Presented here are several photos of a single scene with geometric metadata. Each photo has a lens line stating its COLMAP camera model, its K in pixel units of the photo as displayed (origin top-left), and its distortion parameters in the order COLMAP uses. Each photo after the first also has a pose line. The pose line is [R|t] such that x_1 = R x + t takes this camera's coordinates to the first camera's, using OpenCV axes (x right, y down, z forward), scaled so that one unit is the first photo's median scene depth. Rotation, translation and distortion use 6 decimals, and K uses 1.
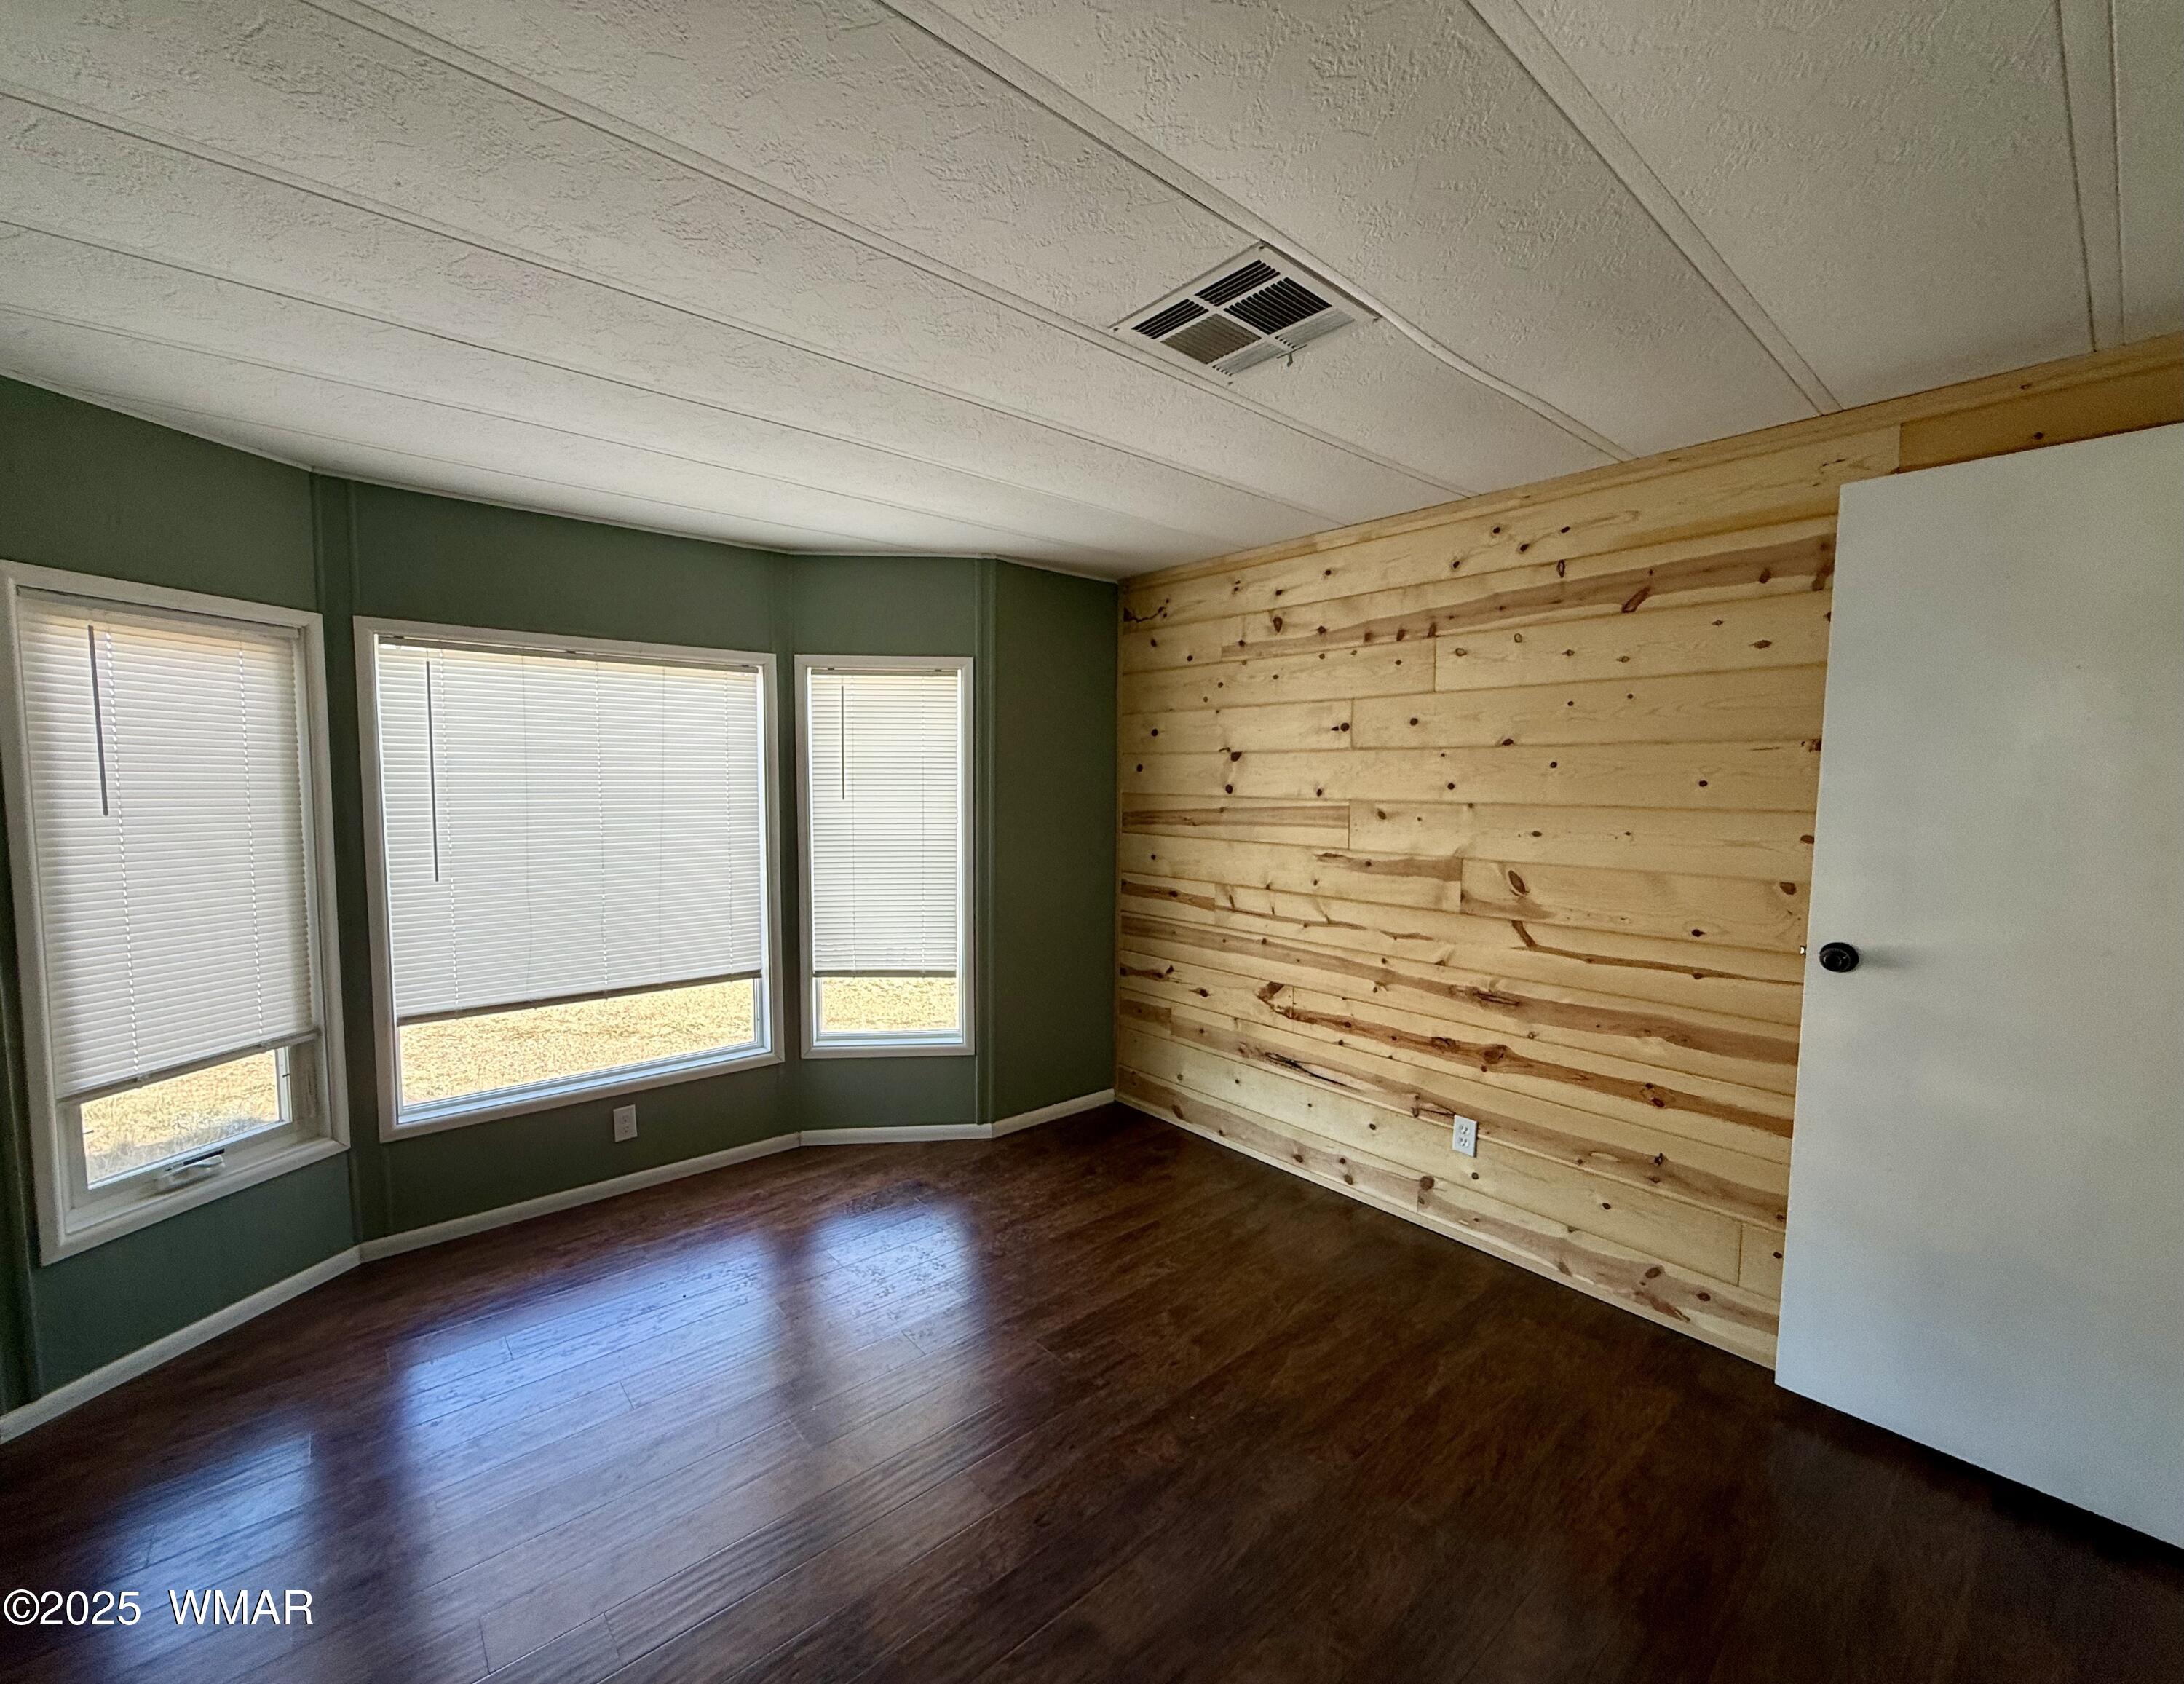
lens RADIAL K [[903.1, 0, 1064.2], [0, 903.1, 835.4], [0, 0, 1]] dist [-0.002246, -0.000112]
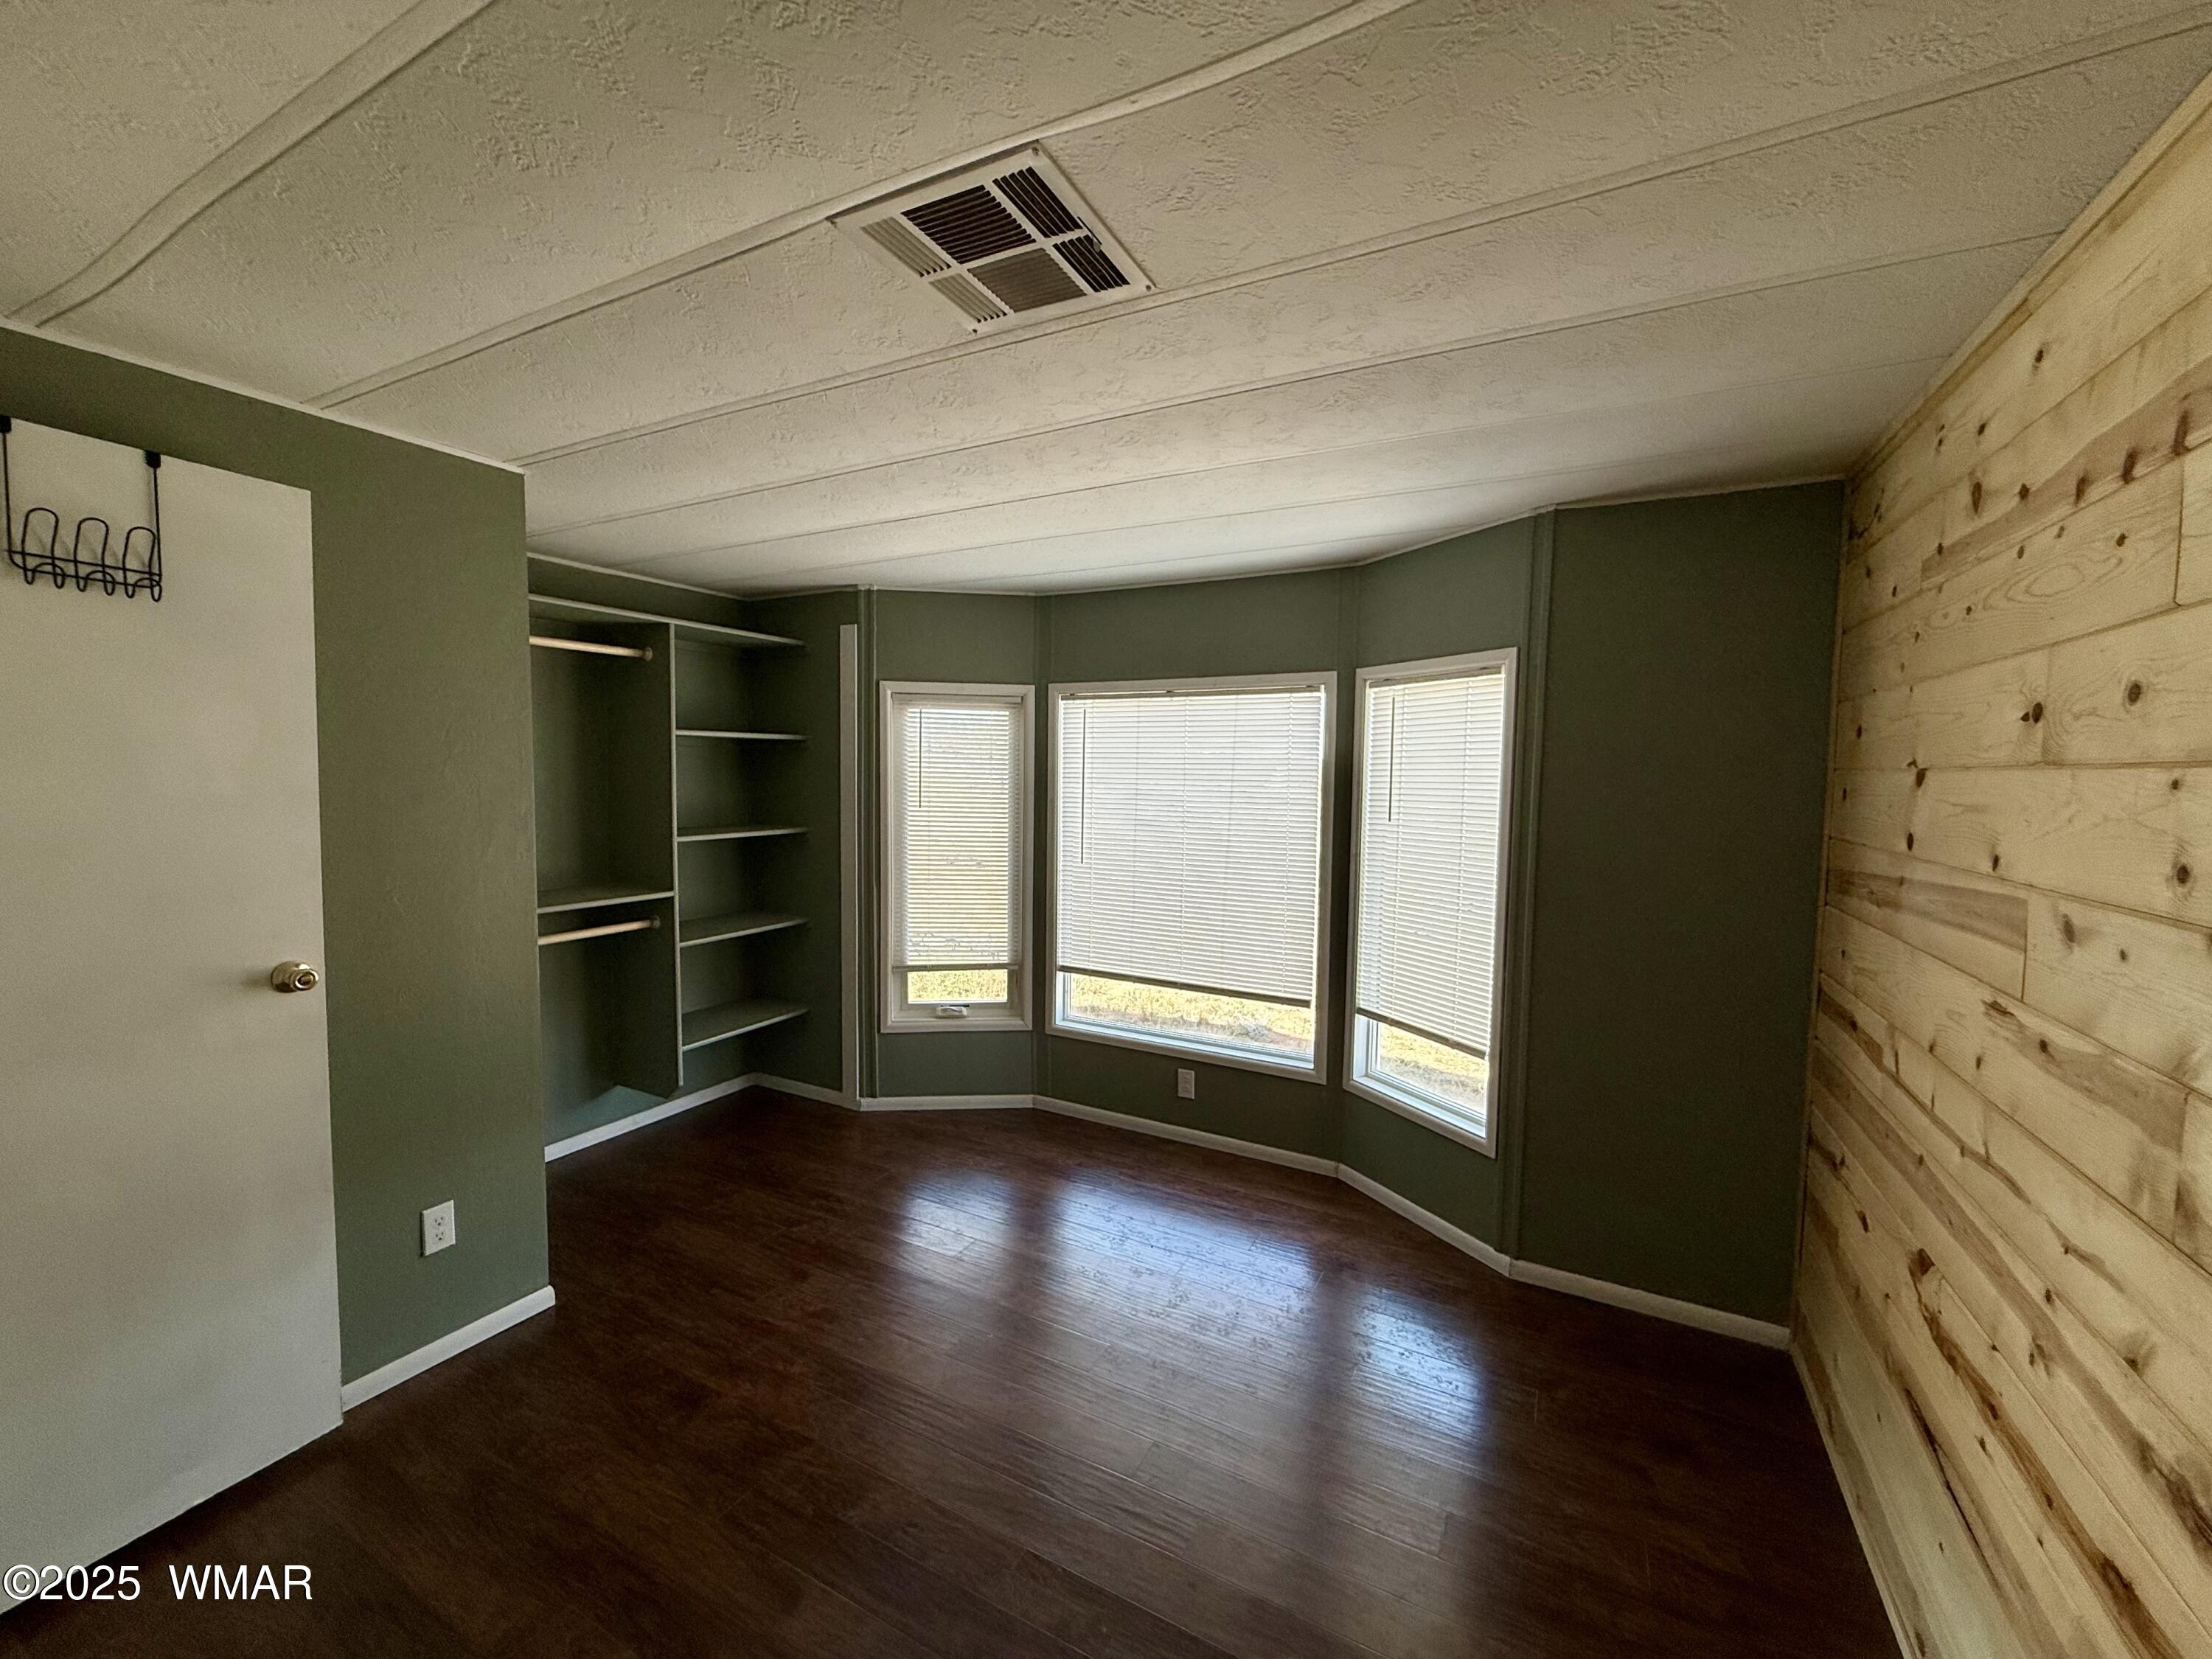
lens RADIAL K [[889.9, 0, 1097.4], [0, 889.9, 823.8], [0, 0, 1]] dist [0.000755, -0.000259]
pose [[0.365693, 0.054801, -0.929121, 0.519827], [-0.070331, 0.997038, 0.031125, -0.048445], [0.928075, 0.053964, 0.368464, 0.425137]]
